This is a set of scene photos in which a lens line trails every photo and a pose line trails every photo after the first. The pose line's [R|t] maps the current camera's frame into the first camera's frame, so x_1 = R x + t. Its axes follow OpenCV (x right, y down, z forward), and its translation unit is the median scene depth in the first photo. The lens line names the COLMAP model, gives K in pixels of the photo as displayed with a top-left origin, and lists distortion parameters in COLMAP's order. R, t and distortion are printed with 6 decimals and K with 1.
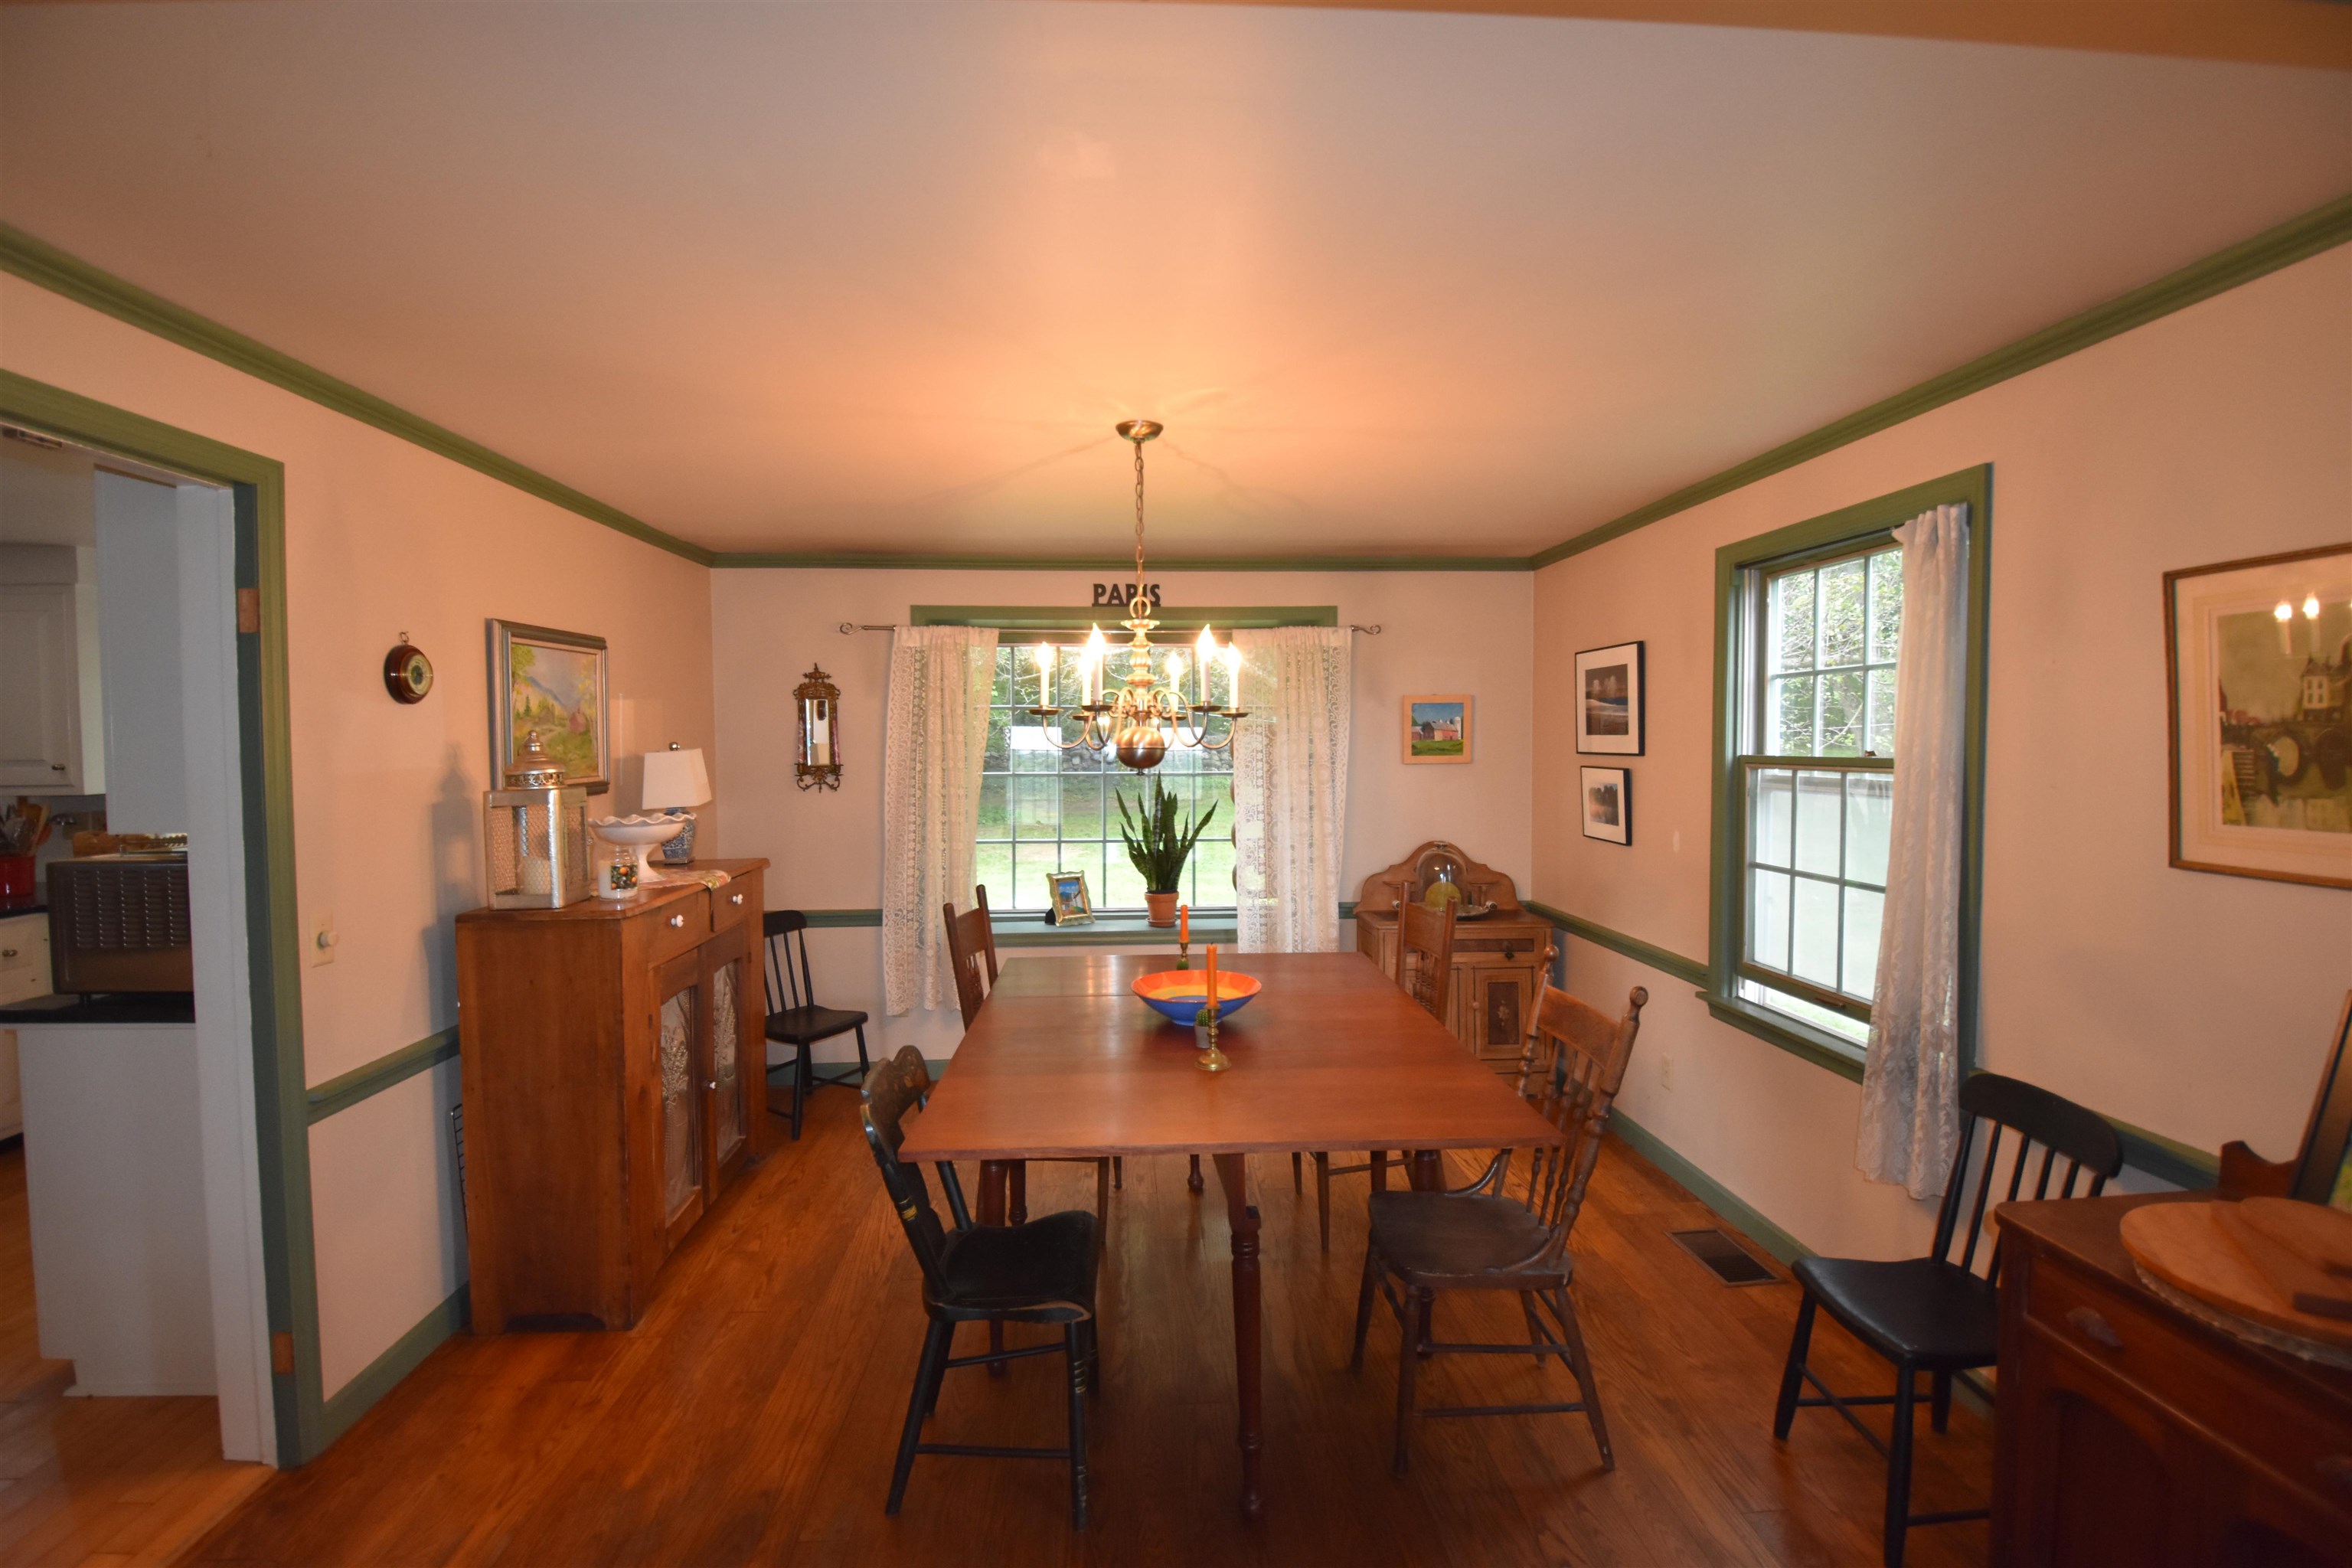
lens RADIAL K [[1072.7, 0, 1173.2], [0, 1072.7, 789.9], [0, 0, 1]] dist [0.024412, -0.019198]
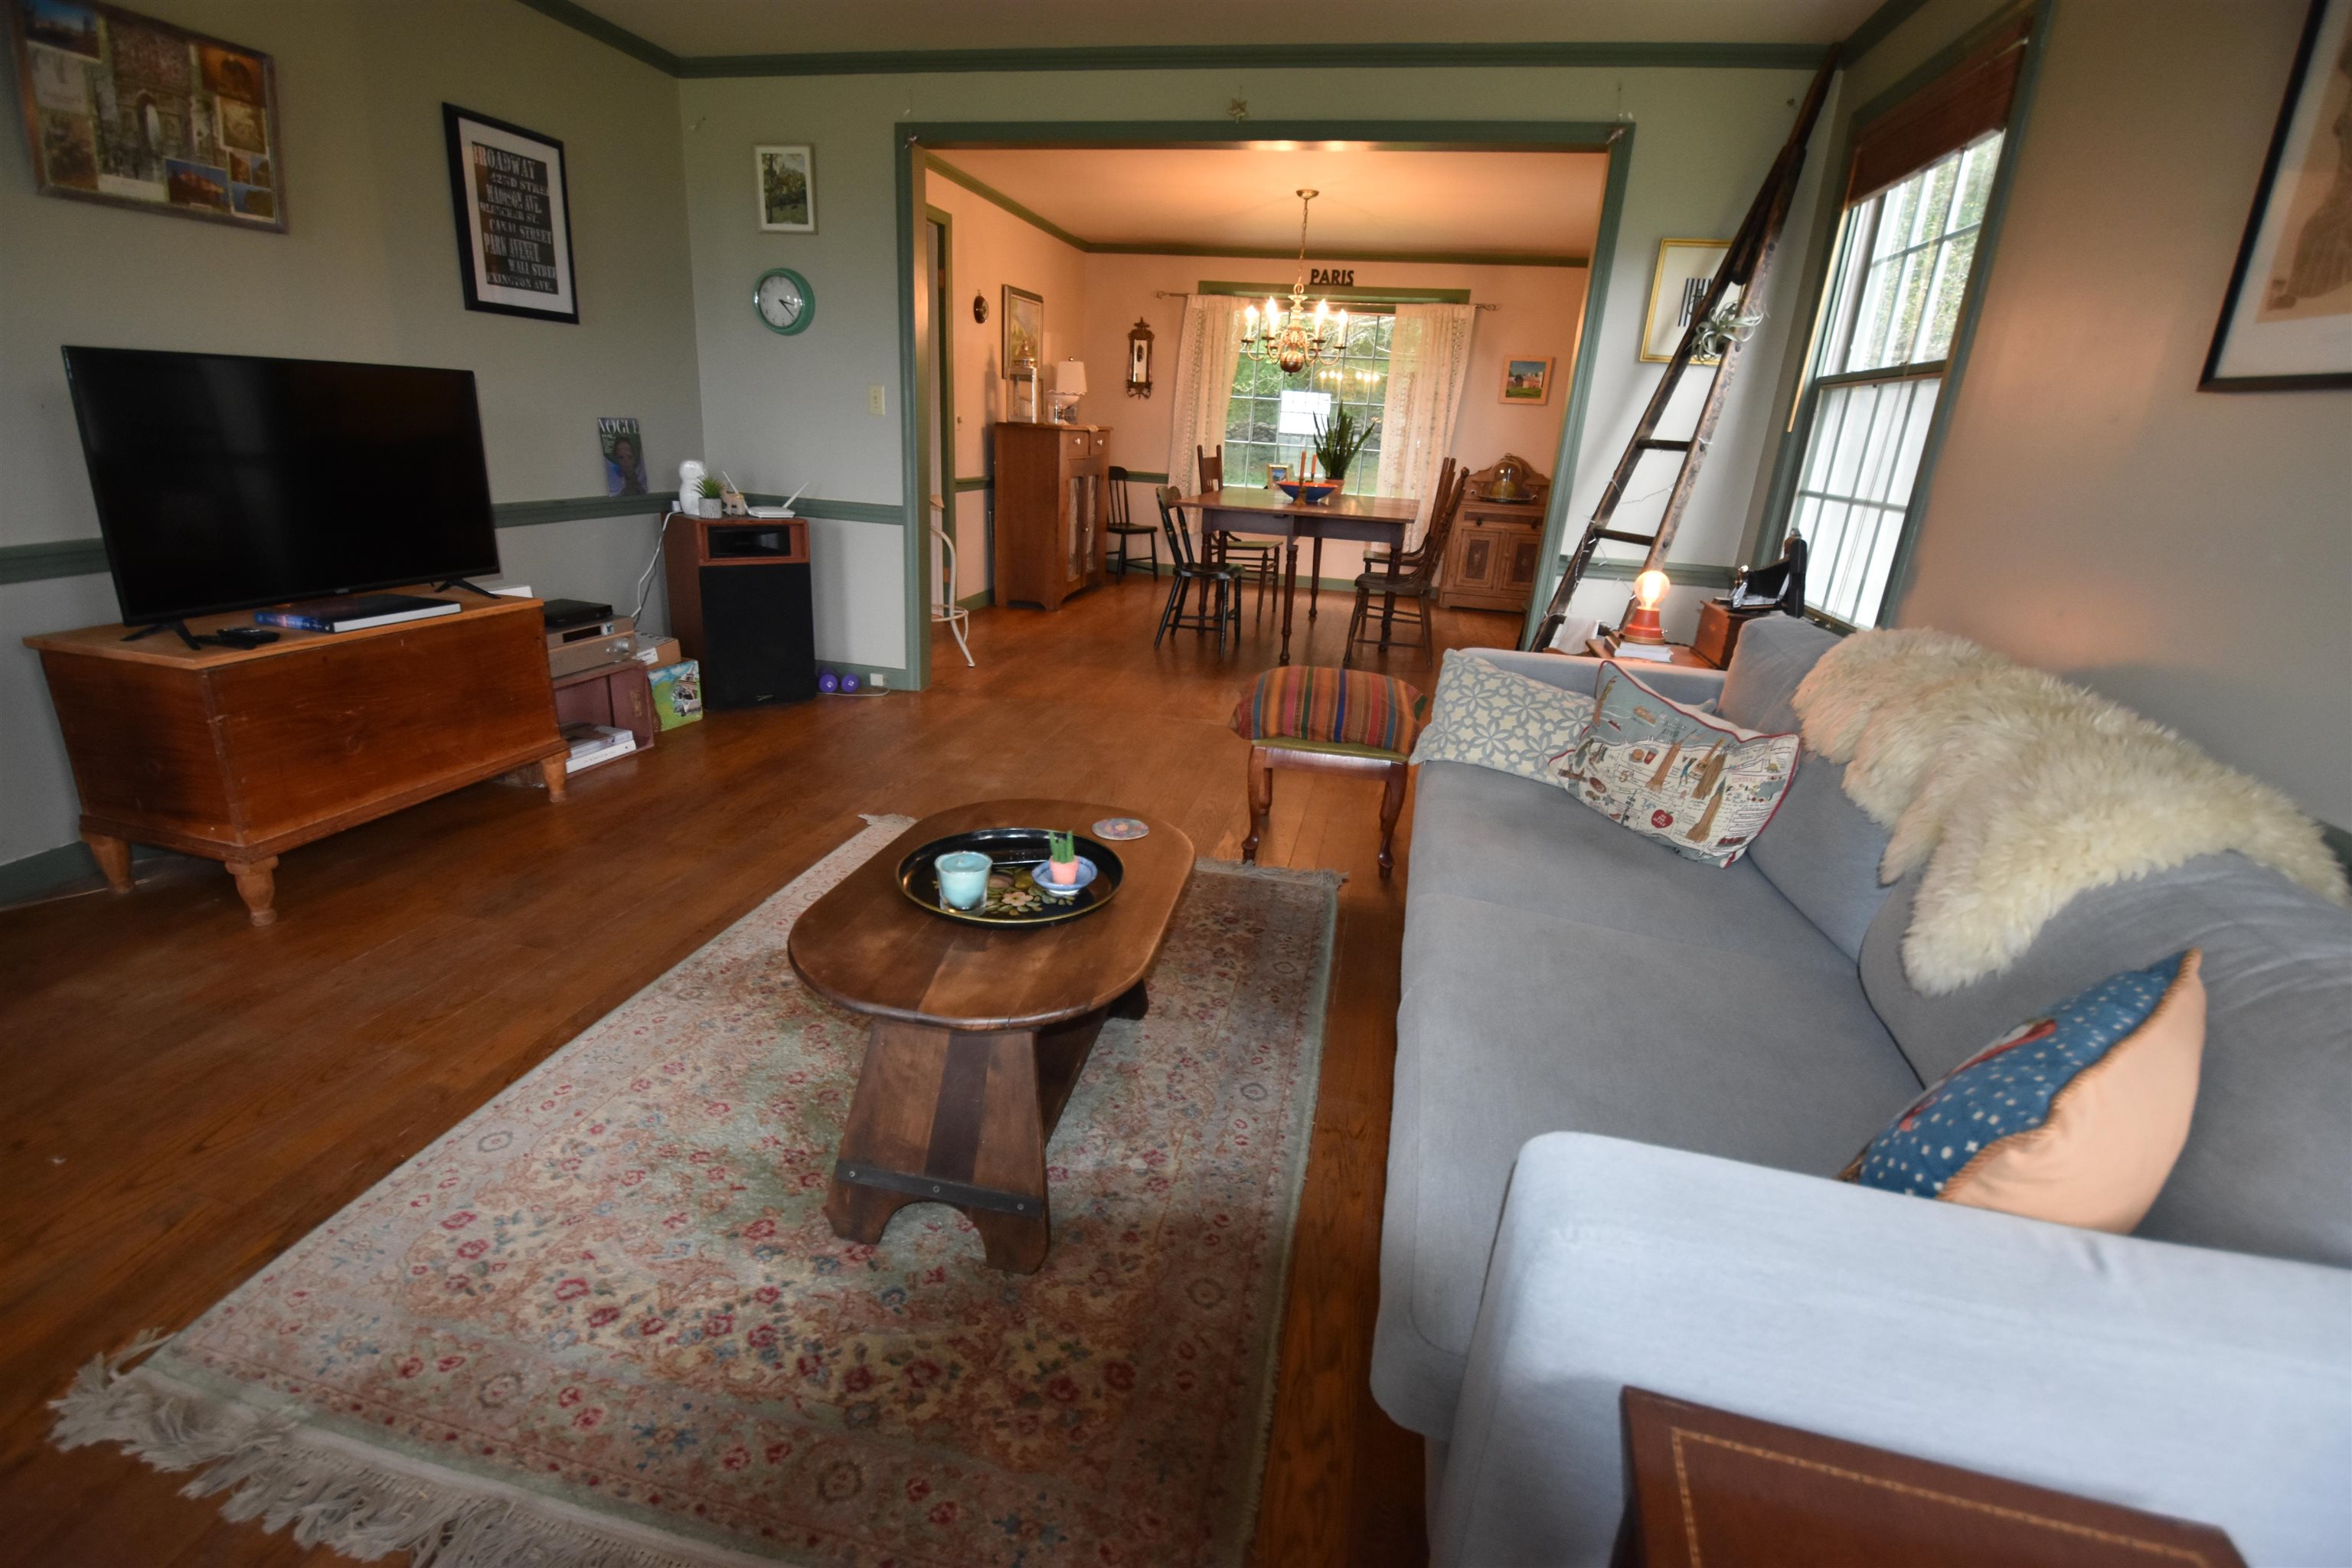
lens RADIAL K [[1072.7, 0, 1173.2], [0, 1072.7, 789.9], [0, 0, 1]] dist [0.024412, -0.019198]
pose [[0.960697, 0.146190, -0.235989, 0.223148], [-0.075595, 0.955744, 0.284321, 0.108820], [0.267110, -0.255307, 0.929231, -0.750825]]
